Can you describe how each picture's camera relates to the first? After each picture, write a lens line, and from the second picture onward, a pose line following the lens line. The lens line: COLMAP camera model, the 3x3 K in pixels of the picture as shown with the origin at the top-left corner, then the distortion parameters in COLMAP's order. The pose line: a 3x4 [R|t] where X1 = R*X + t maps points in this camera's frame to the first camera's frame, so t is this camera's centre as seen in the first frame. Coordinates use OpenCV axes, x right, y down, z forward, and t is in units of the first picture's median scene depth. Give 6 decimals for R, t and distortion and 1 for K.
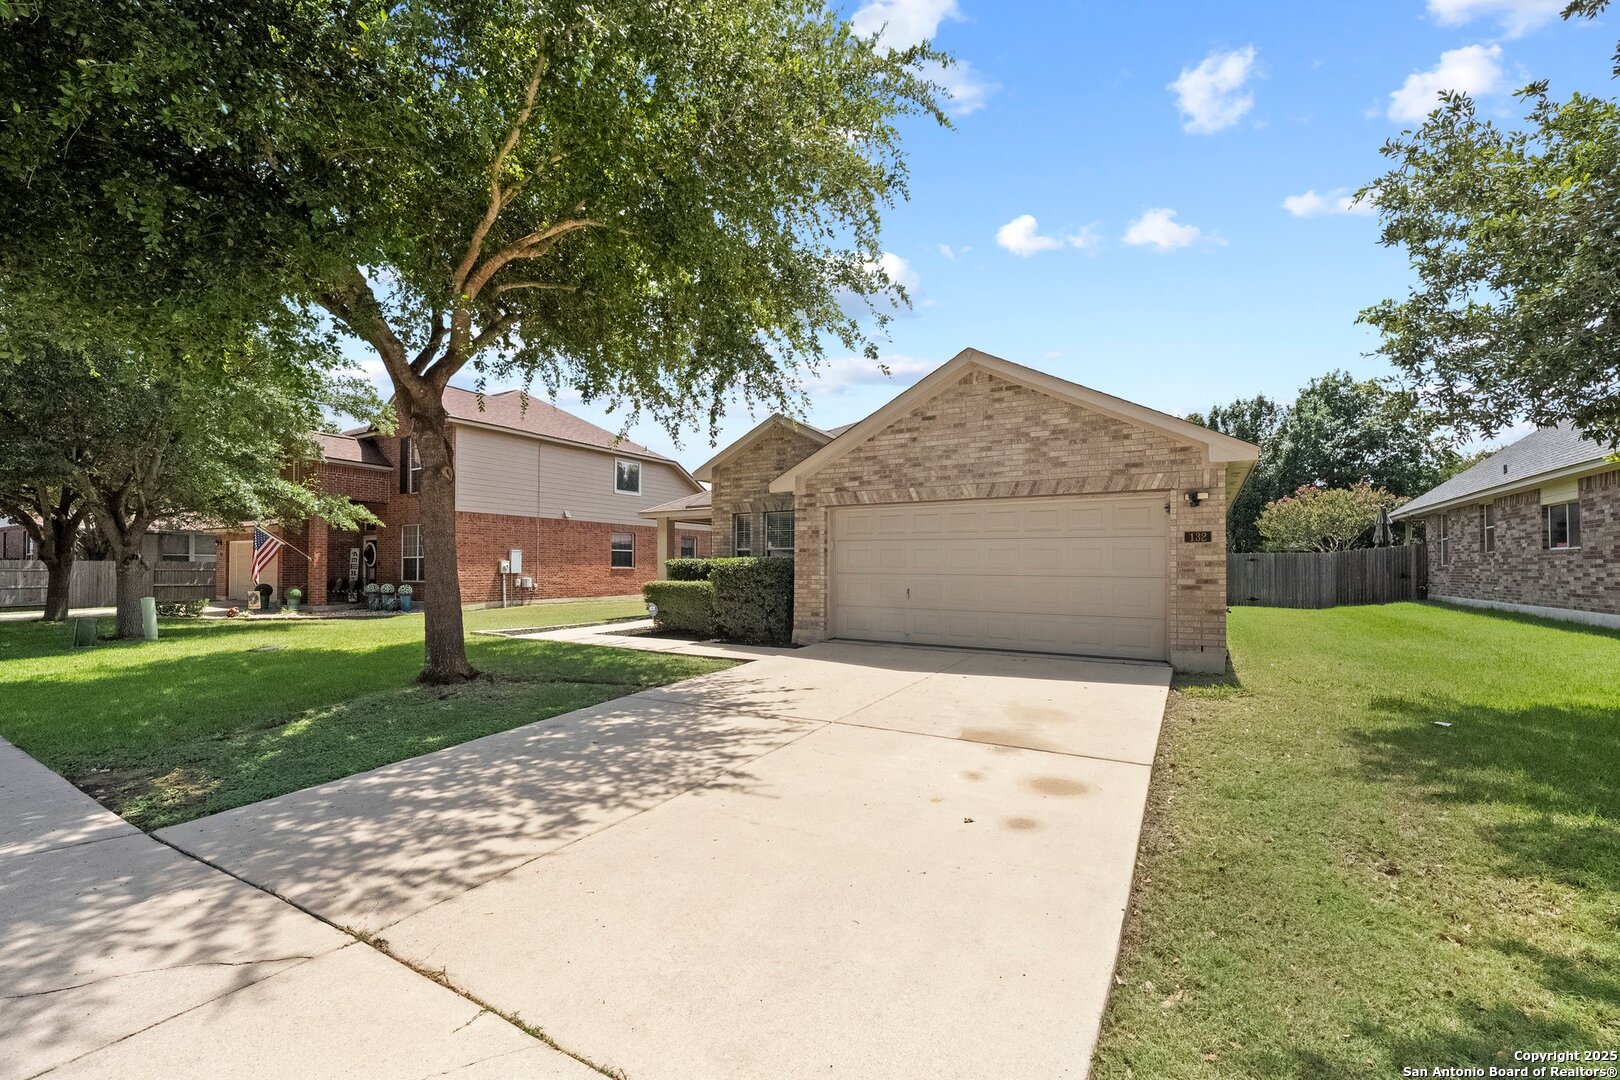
lens RADIAL K [[664.5, 0, 813.6], [0, 664.5, 551.0], [0, 0, 1]] dist [-0.010663, 0.001697]
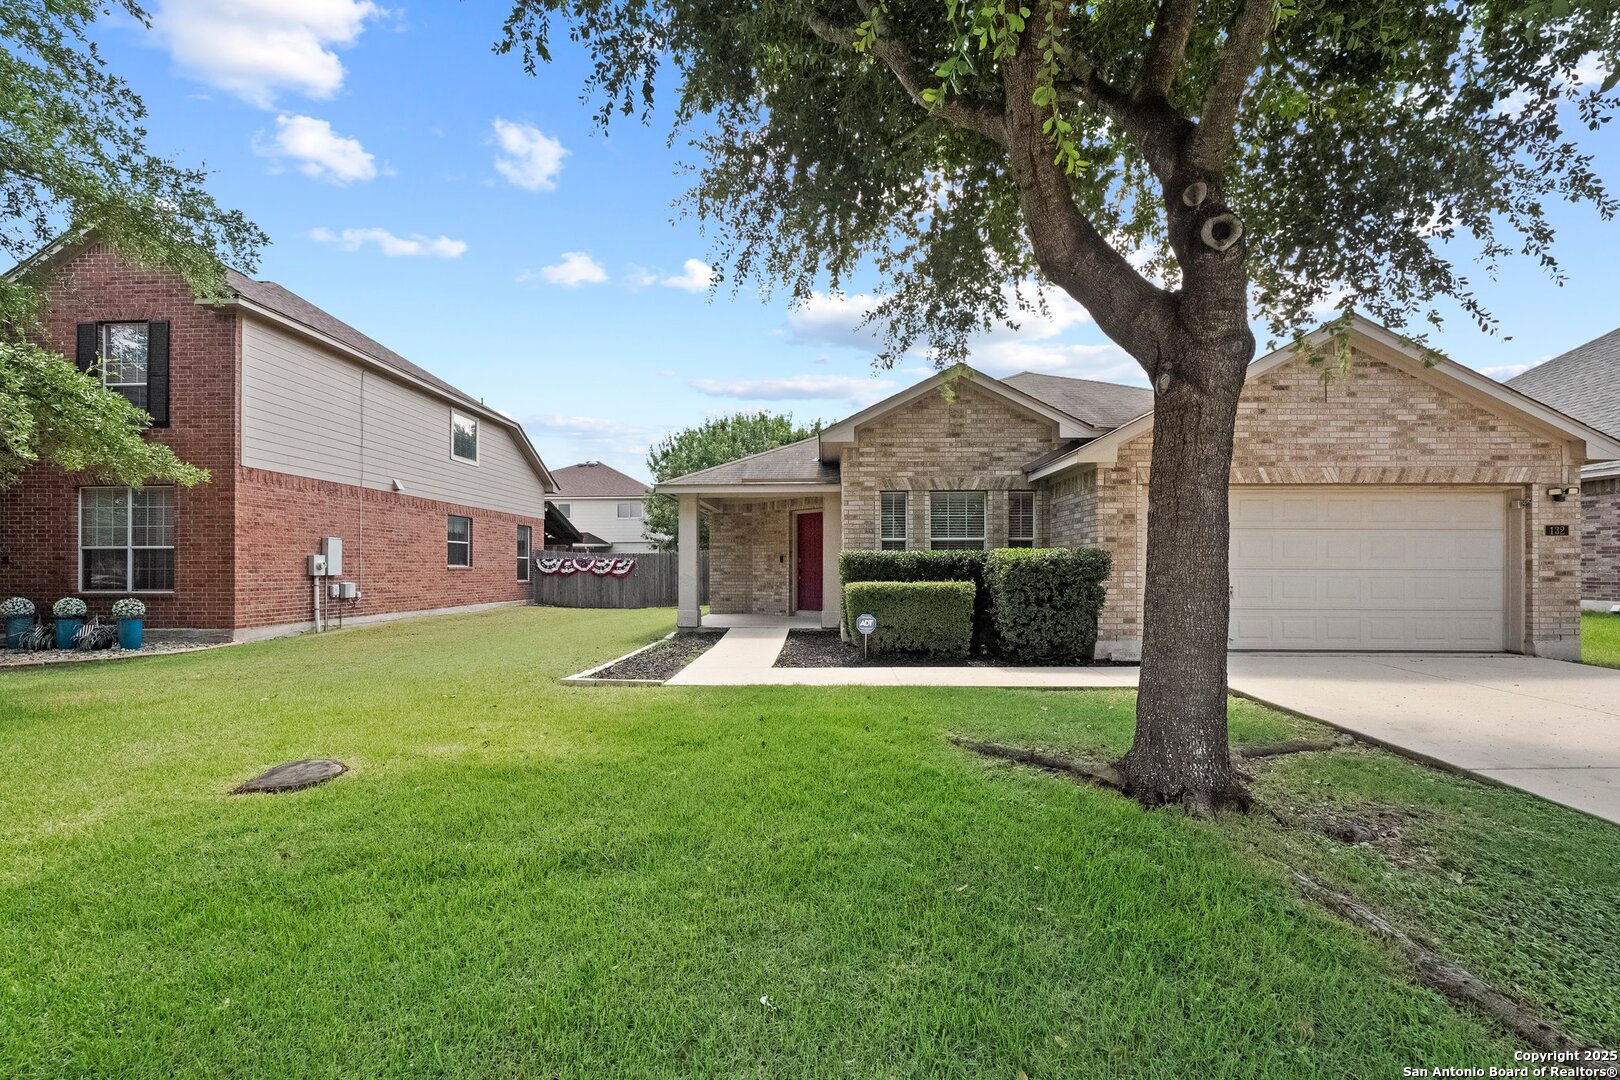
lens RADIAL K [[664.5, 0, 811.3], [0, 664.5, 563.2], [0, 0, 1]] dist [-0.010663, 0.001697]
pose [[0.875153, -0.000646, 0.483846, -0.809262], [-0.008238, 0.999834, 0.016236, 0.019712], [-0.483776, -0.018195, 0.875002, 0.564876]]
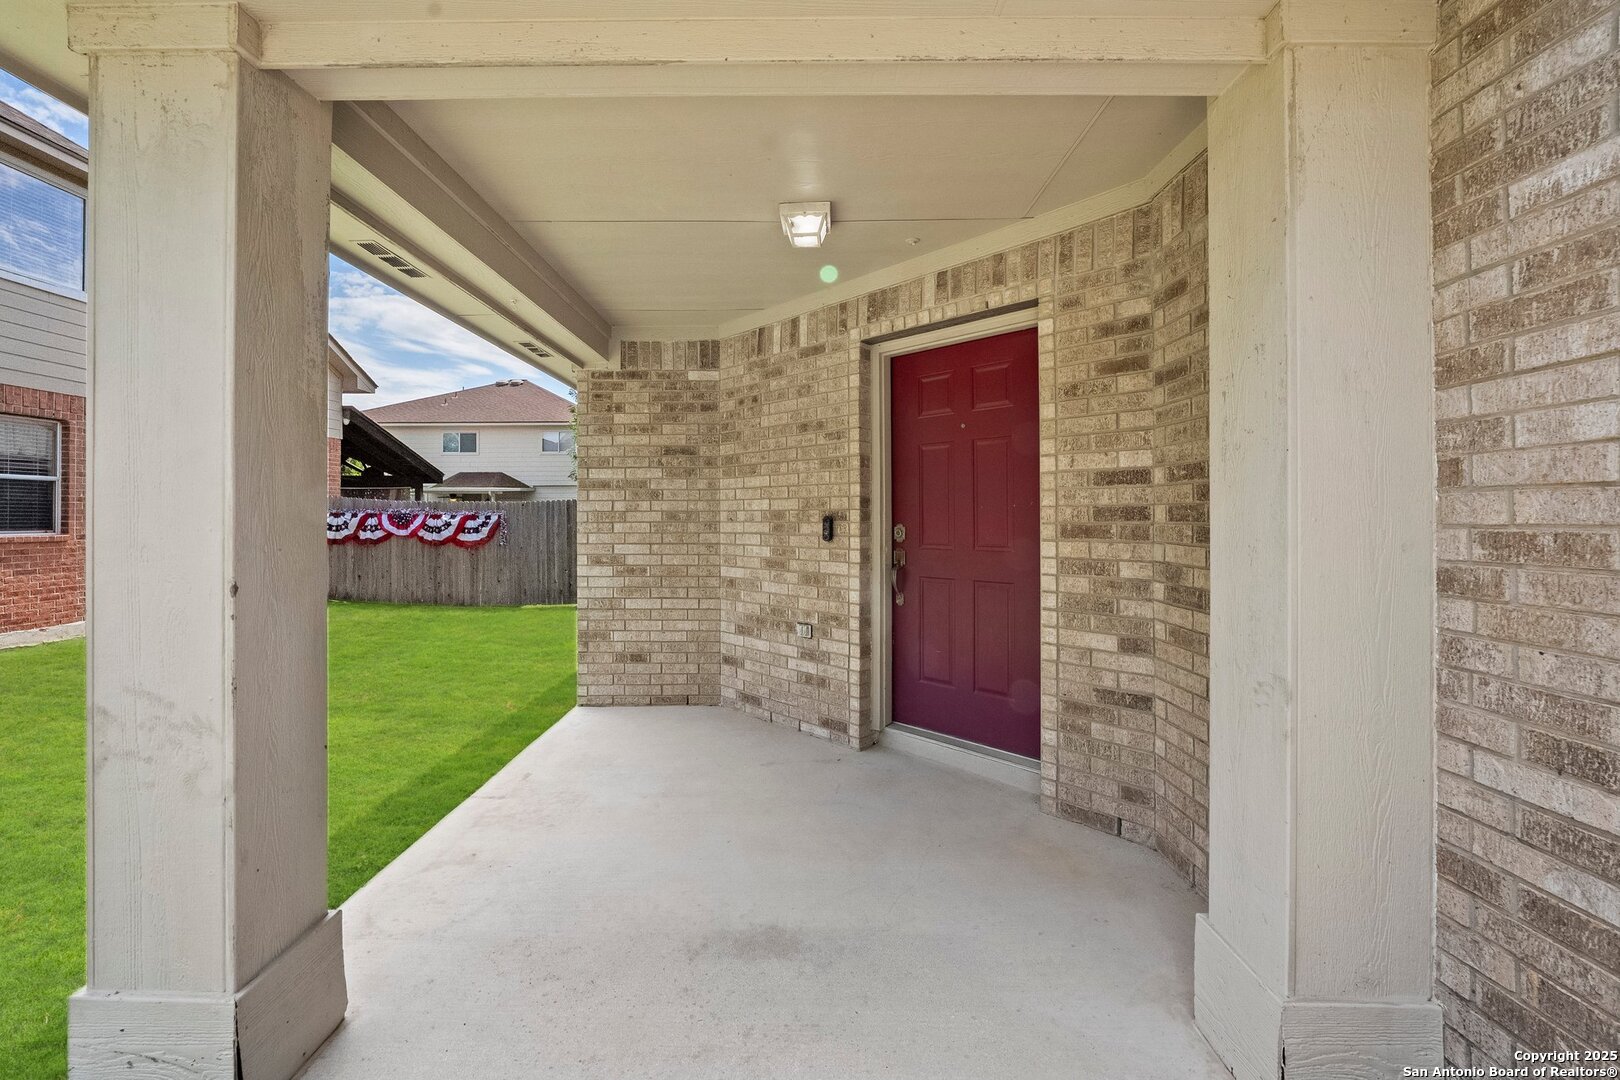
lens RADIAL K [[664.5, 0, 796.9], [0, 664.5, 510.4], [0, 0, 1]] dist [-0.010663, 0.001697]
pose [[0.868209, -0.000604, 0.496198, -0.356812], [-0.008907, 0.999819, 0.016801, 0.018323], [-0.496118, -0.019006, 0.868047, 1.572556]]
